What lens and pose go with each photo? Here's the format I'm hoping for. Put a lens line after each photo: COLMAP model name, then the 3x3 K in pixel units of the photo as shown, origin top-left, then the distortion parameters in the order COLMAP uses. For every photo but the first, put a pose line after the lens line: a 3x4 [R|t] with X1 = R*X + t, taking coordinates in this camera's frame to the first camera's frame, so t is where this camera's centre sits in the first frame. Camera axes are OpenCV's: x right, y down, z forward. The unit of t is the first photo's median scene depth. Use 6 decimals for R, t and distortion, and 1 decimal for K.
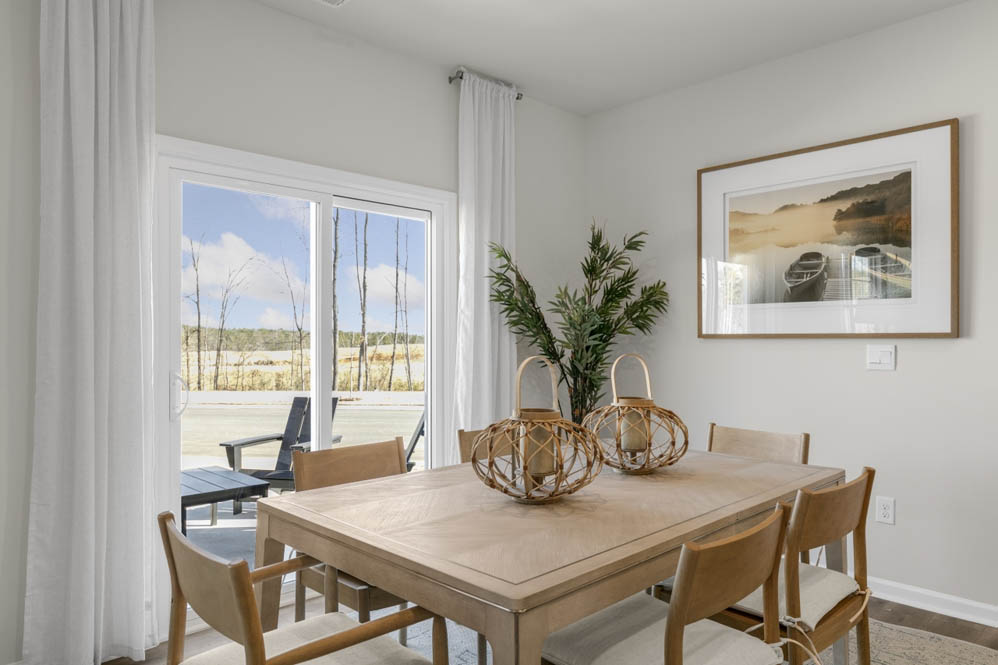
lens RADIAL K [[685.4, 0, 498.0], [0, 685.4, 336.1], [0, 0, 1]] dist [0.022622, -0.001173]
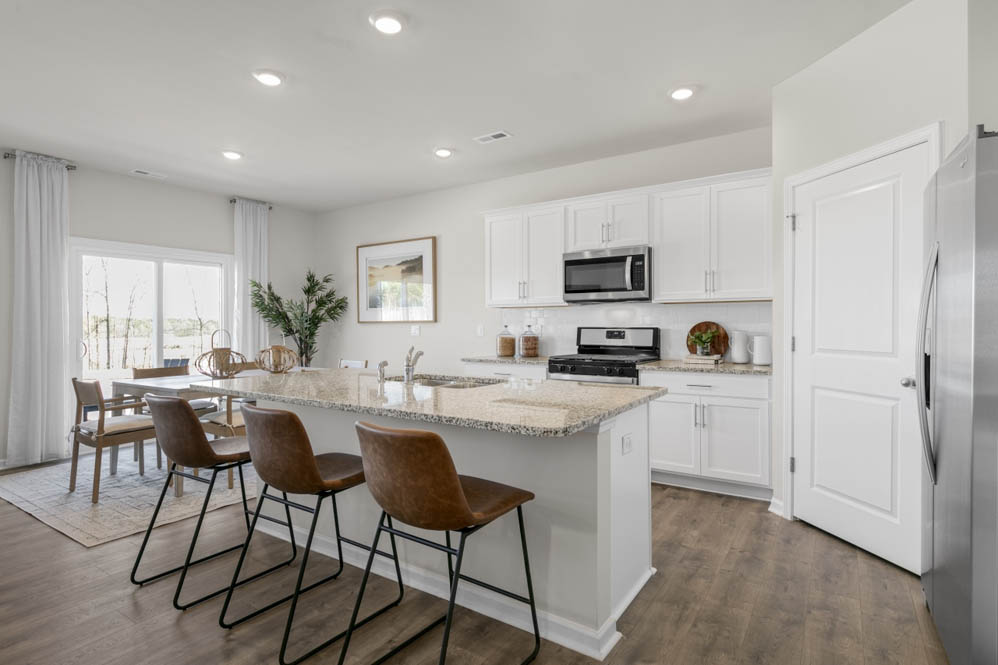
lens RADIAL K [[529.4, 0, 495.2], [0, 529.4, 323.0], [0, 0, 1]] dist [0.018853, 0.000524]
pose [[0.977073, -0.004736, 0.212853, 0.356565], [0.004919, 0.999988, -0.000333, 0.004760], [-0.212849, 0.001373, 0.977084, -0.732812]]
